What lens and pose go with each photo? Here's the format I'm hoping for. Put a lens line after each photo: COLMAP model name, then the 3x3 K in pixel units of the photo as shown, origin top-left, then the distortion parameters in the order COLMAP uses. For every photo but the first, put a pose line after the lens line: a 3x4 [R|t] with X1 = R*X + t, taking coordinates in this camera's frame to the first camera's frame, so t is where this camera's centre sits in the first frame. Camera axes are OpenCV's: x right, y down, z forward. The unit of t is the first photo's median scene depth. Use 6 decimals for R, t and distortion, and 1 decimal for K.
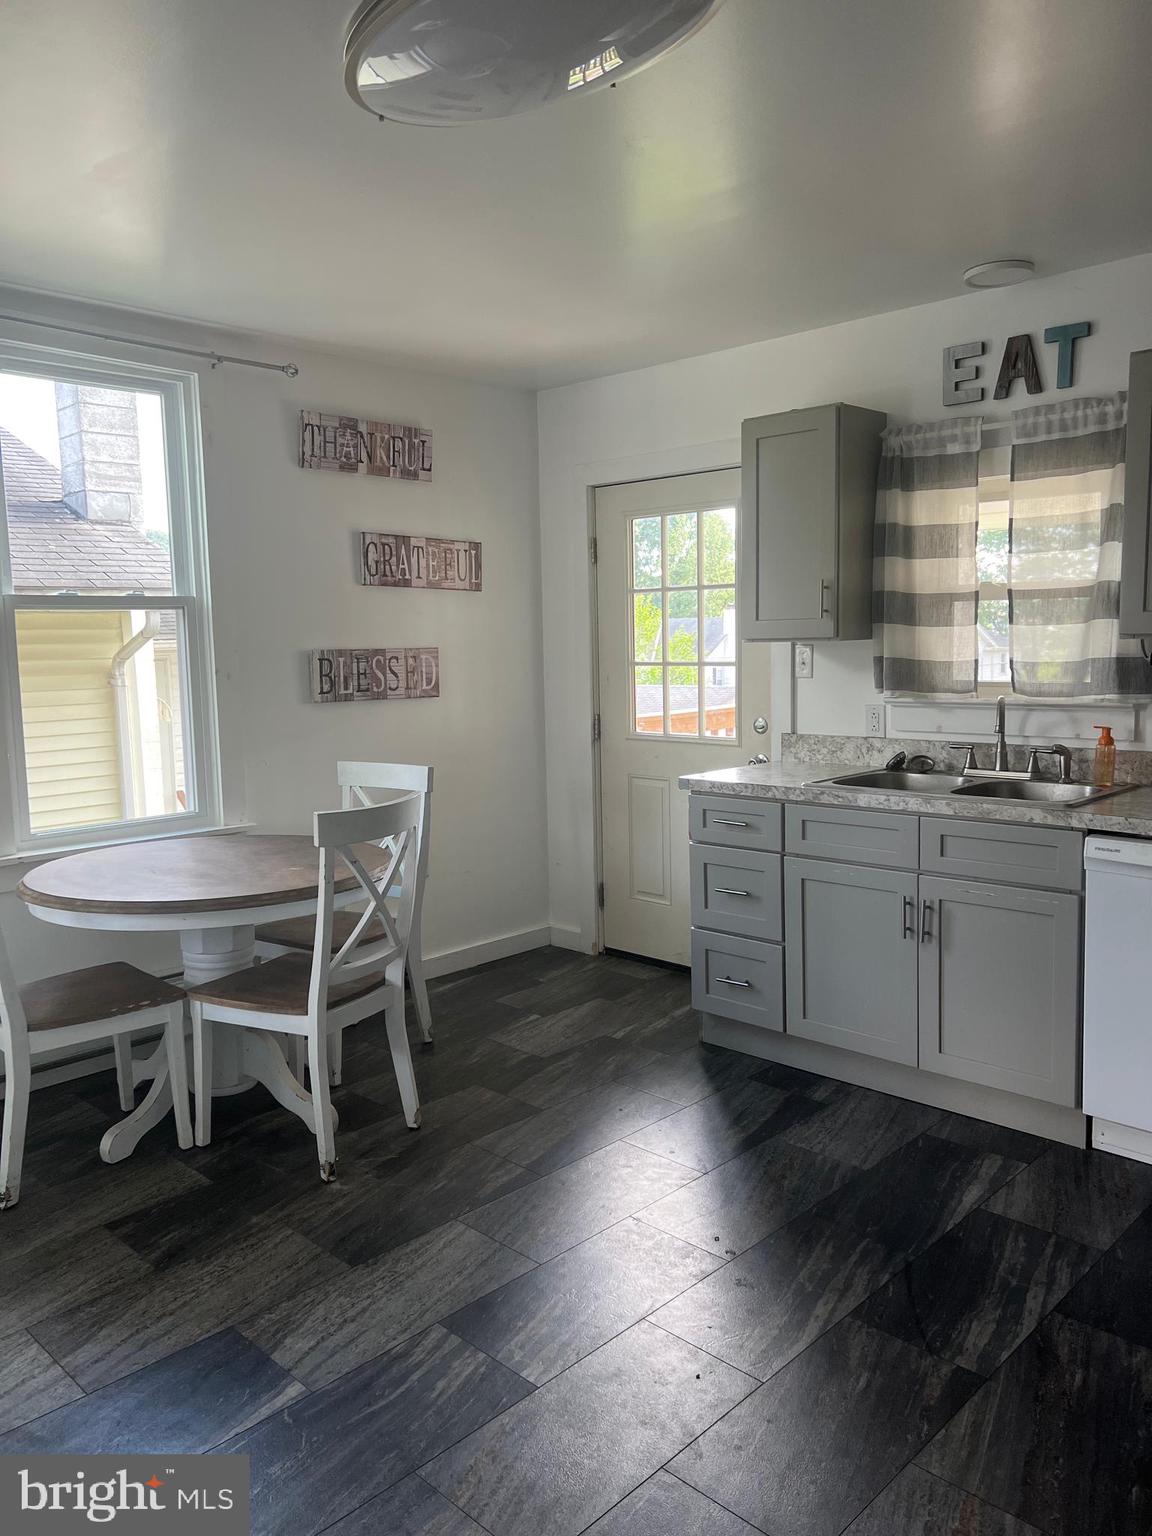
lens RADIAL K [[1153.4, 0, 580.3], [0, 1153.4, 773.0], [0, 0, 1]] dist [0.095037, -0.157099]
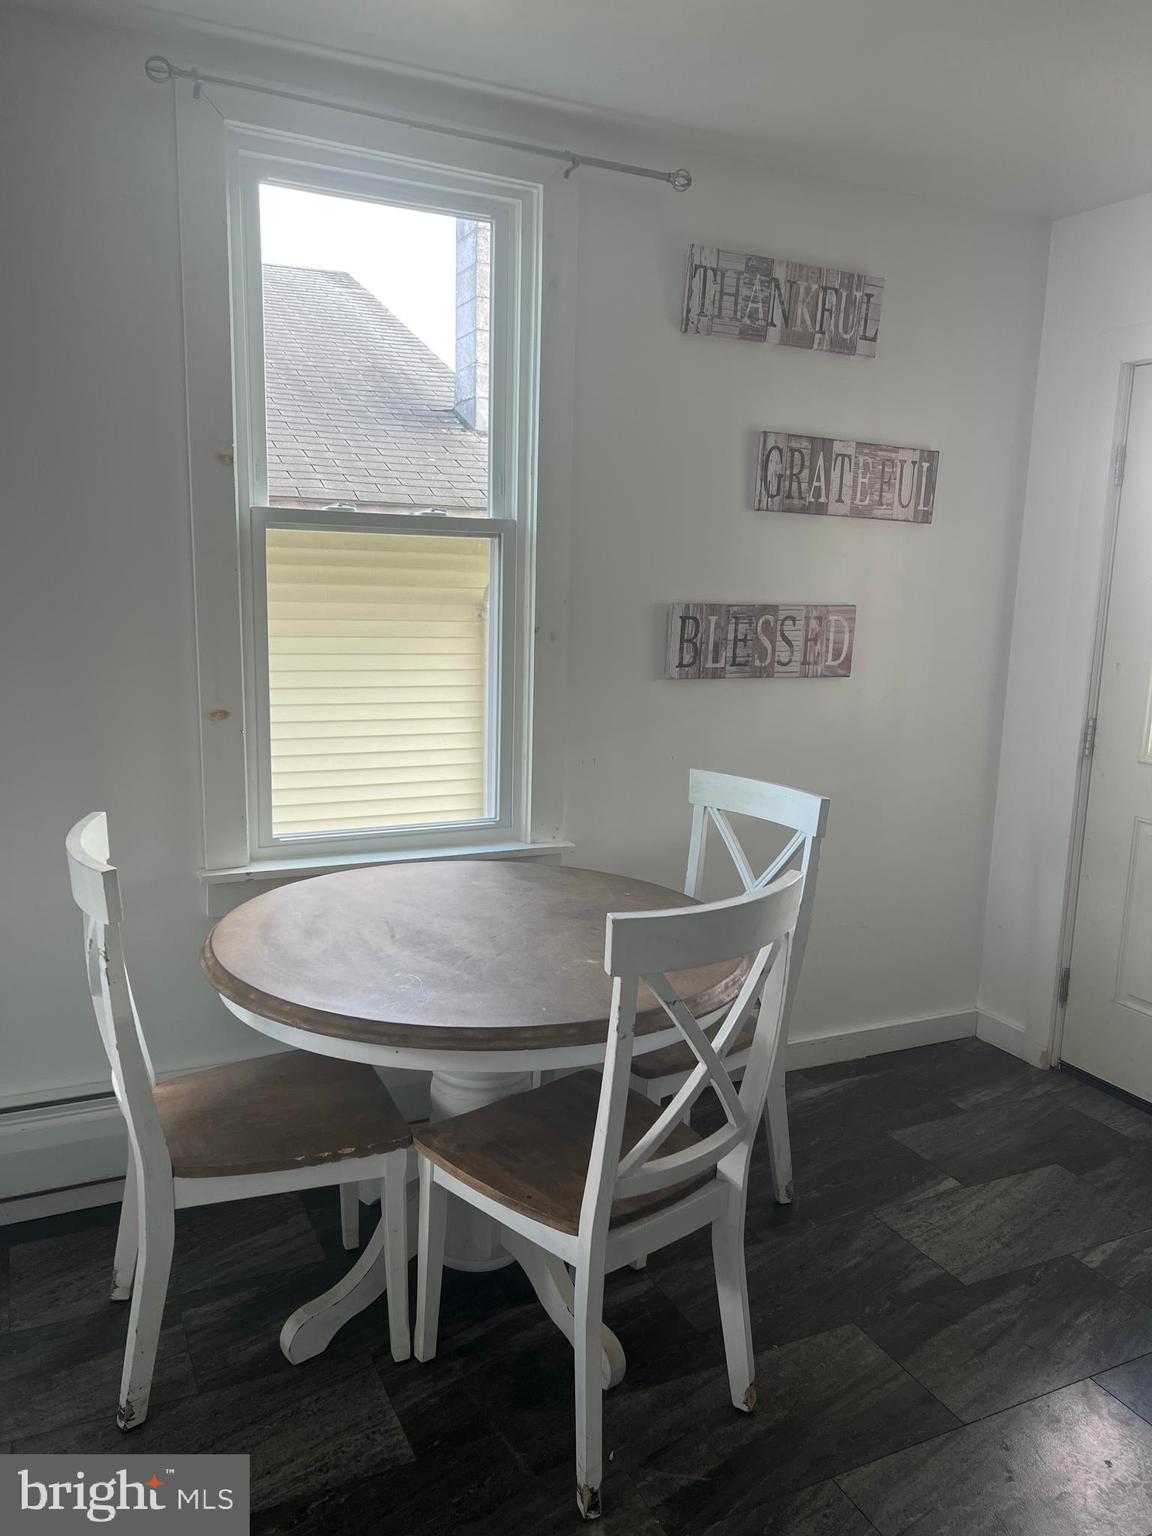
lens RADIAL K [[1153.4, 0, 580.3], [0, 1153.4, 773.0], [0, 0, 1]] dist [0.095037, -0.157099]
pose [[0.939797, 0.106328, -0.324772, -0.045910], [-0.087168, 0.993513, 0.073029, -0.049341], [0.330430, -0.040322, 0.942969, 0.315594]]
